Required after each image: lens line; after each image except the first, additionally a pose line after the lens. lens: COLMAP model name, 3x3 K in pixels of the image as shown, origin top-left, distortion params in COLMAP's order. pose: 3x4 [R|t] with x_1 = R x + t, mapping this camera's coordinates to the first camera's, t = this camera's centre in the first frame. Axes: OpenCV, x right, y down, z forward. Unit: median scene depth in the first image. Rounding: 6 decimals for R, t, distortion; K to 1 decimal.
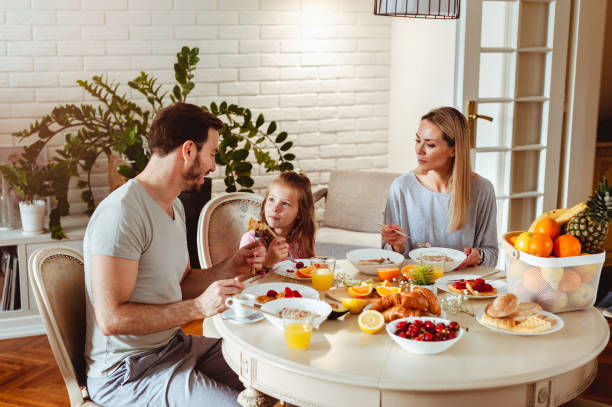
lens RADIAL K [[890.5, 0, 303.4], [0, 890.5, 205.2], [0, 0, 1]] dist [0.006527, 0.095099]
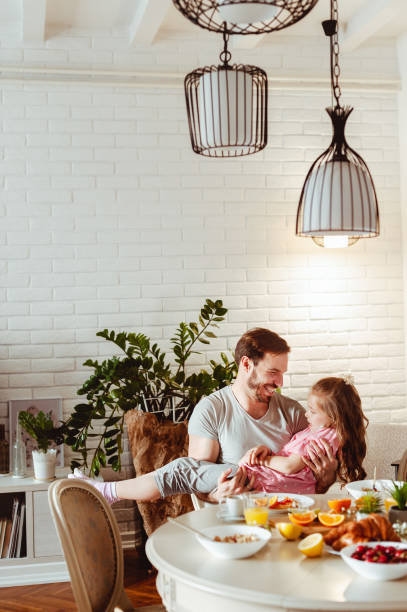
lens RADIAL K [[886.2, 0, 201.2], [0, 886.2, 304.3], [0, 0, 1]] dist [0.017125, 0.093467]
pose [[0.979154, -0.034200, -0.200217, 0.093531], [-0.007391, 0.979072, -0.203382, 0.039186], [0.202983, 0.200622, 0.958409, 0.006693]]
